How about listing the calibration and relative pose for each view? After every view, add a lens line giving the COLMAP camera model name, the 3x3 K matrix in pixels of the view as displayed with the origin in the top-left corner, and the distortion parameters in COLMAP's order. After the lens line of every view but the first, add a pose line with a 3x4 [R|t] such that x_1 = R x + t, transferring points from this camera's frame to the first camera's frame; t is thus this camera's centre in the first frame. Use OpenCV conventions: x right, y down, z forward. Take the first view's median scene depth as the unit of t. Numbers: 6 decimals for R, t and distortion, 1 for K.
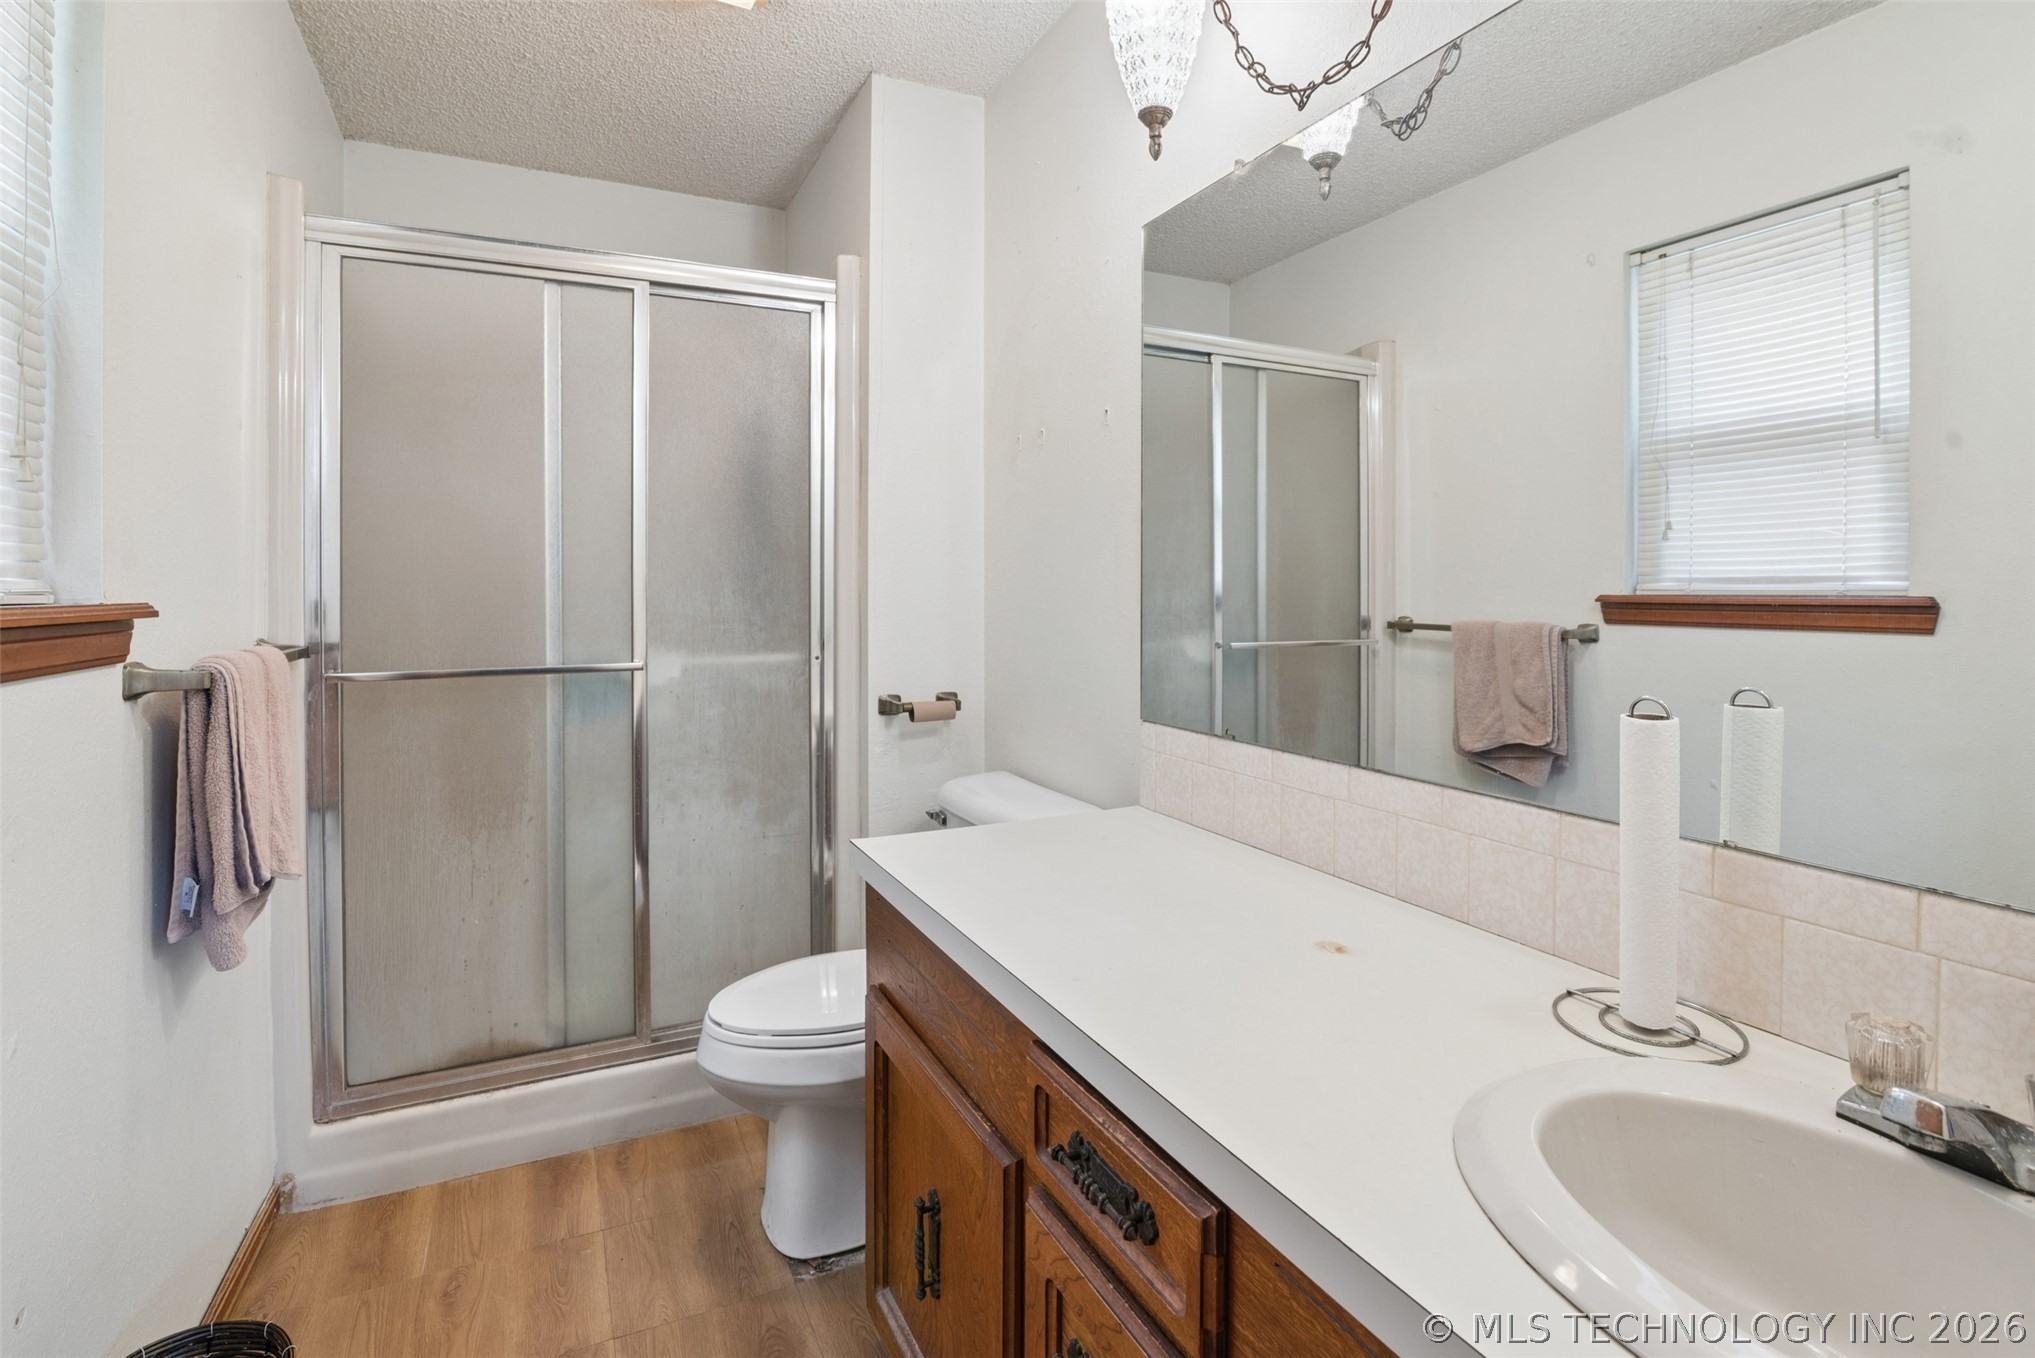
lens RADIAL K [[940.8, 0, 1013.5], [0, 940.8, 652.1], [0, 0, 1]] dist [-0.018867, 0.000401]
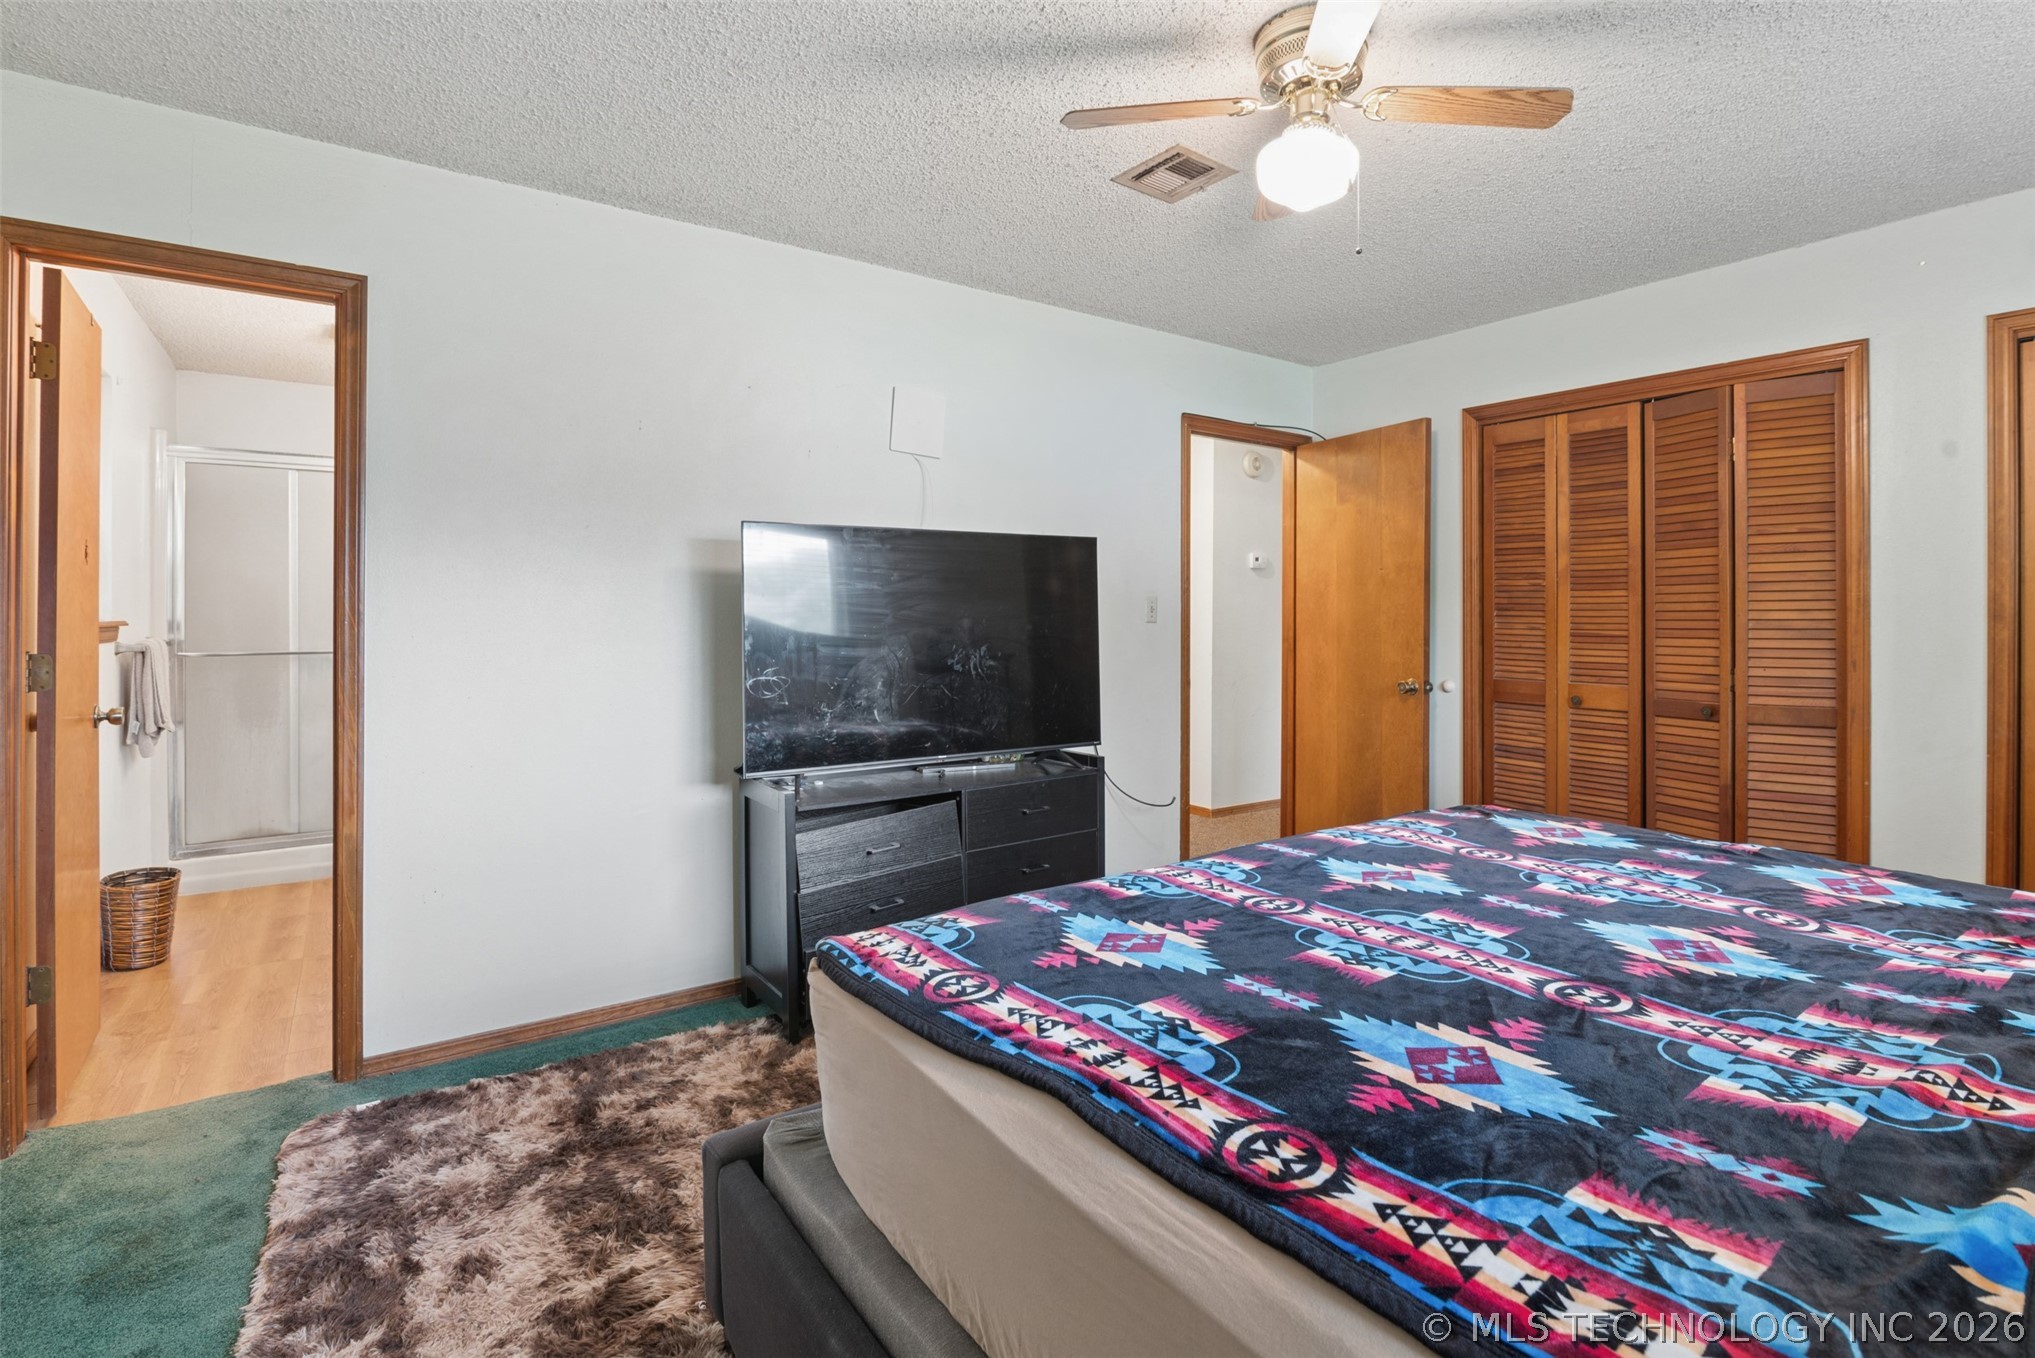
lens RADIAL K [[940.8, 0, 1013.5], [0, 940.8, 652.1], [0, 0, 1]] dist [-0.018867, 0.000401]
pose [[0.987575, -0.011489, 0.156725, 0.855458], [0.015409, 0.999598, -0.023819, 0.098547], [-0.156388, 0.025938, 0.987355, -1.447313]]
